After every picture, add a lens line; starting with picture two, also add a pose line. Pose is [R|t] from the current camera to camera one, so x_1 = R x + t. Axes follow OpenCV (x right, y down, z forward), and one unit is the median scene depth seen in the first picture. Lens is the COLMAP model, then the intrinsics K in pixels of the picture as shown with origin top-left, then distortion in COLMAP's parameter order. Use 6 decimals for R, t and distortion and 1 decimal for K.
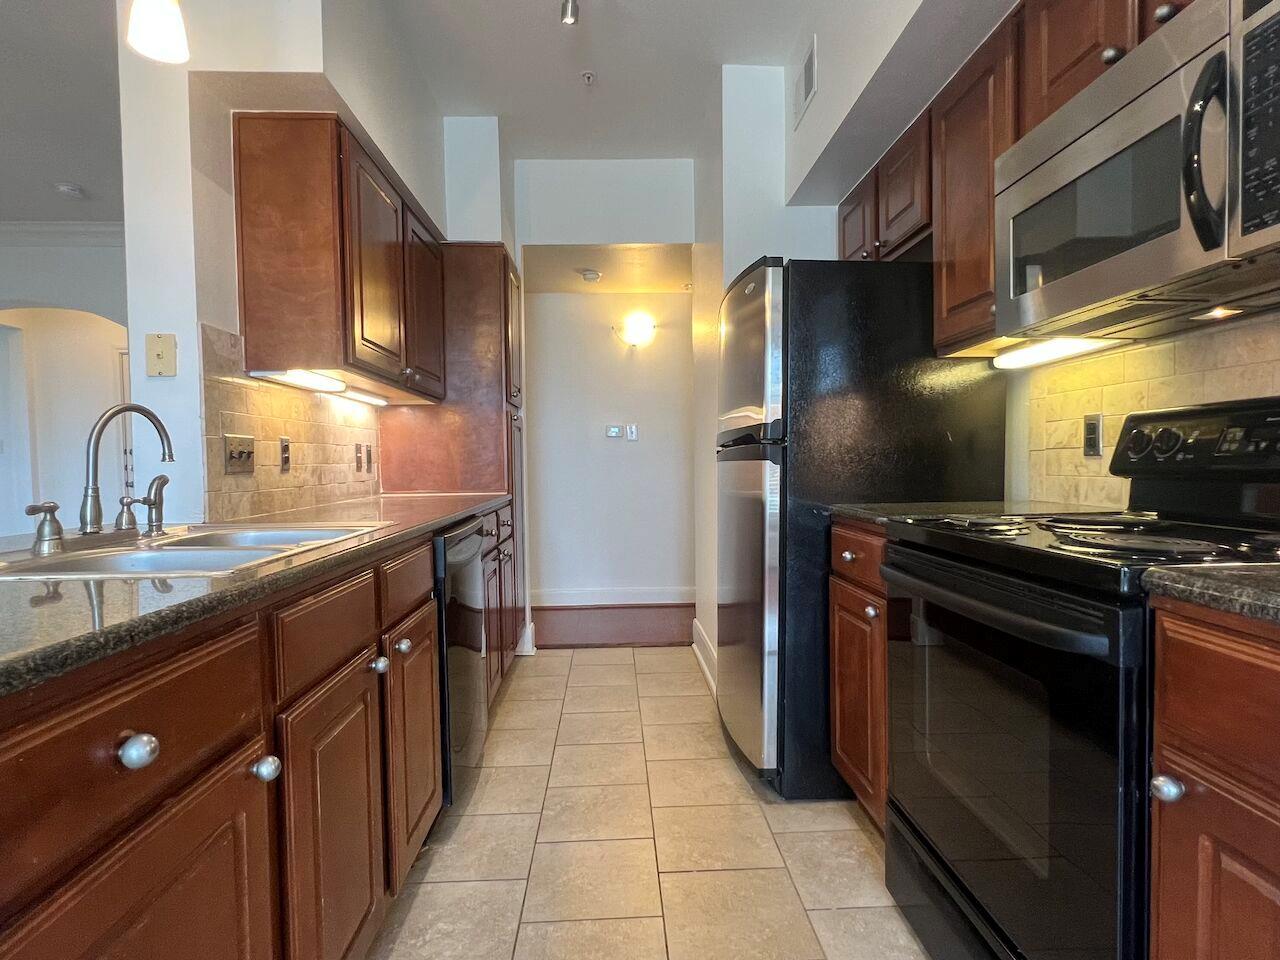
lens RADIAL K [[675.8, 0, 638.6], [0, 675.8, 483.5], [0, 0, 1]] dist [0.002527, 0.000289]
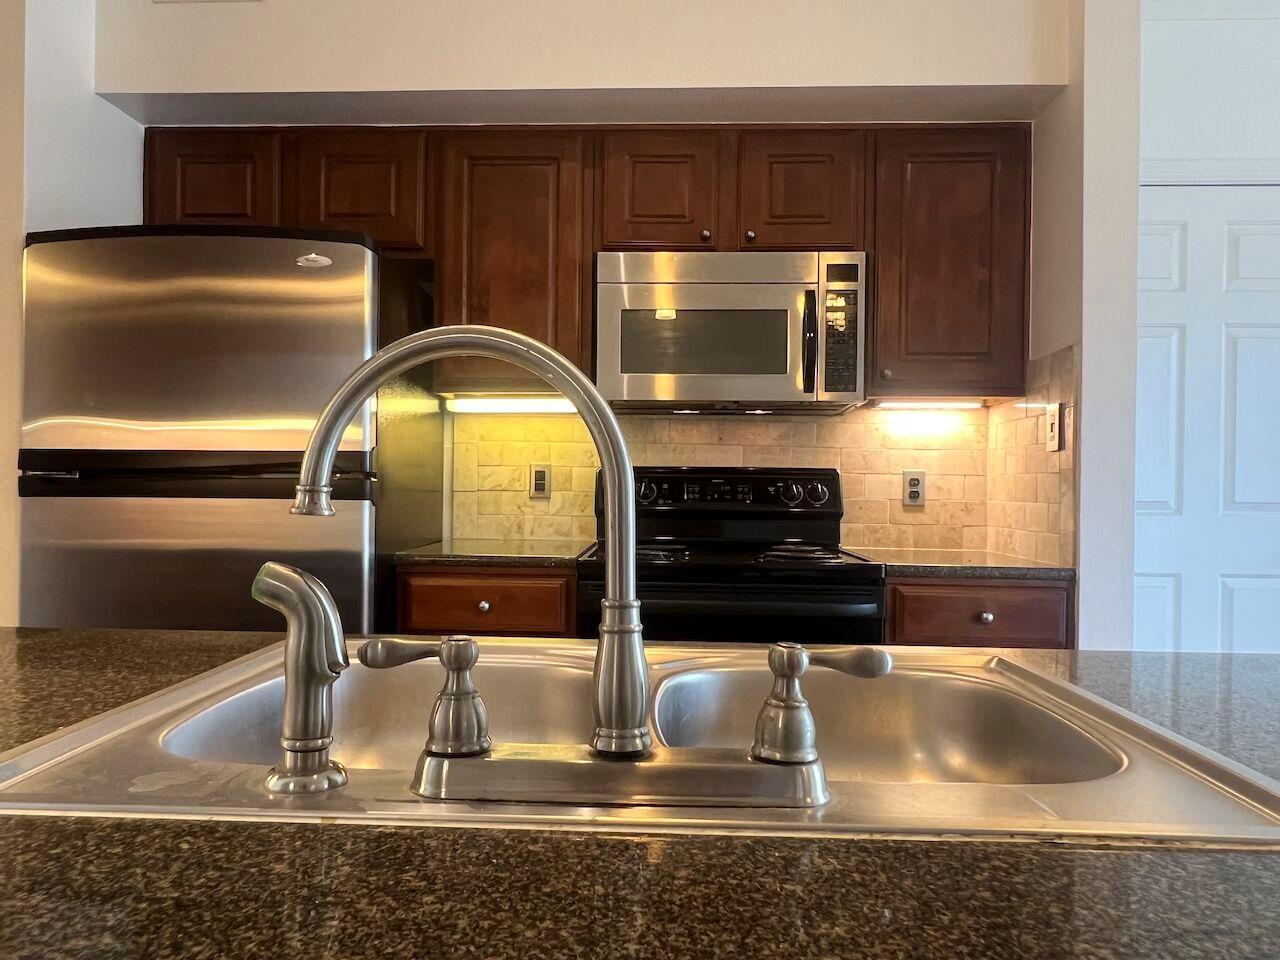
lens RADIAL K [[885.4, 0, 639.3], [0, 885.4, 486.4], [0, 0, 1]] dist [0.000526, 0.000000]
pose [[0.074504, 0.028863, 0.996803, -0.884751], [0.017787, 0.999384, -0.030268, -0.011084], [-0.997062, 0.019985, 0.073944, 0.708388]]
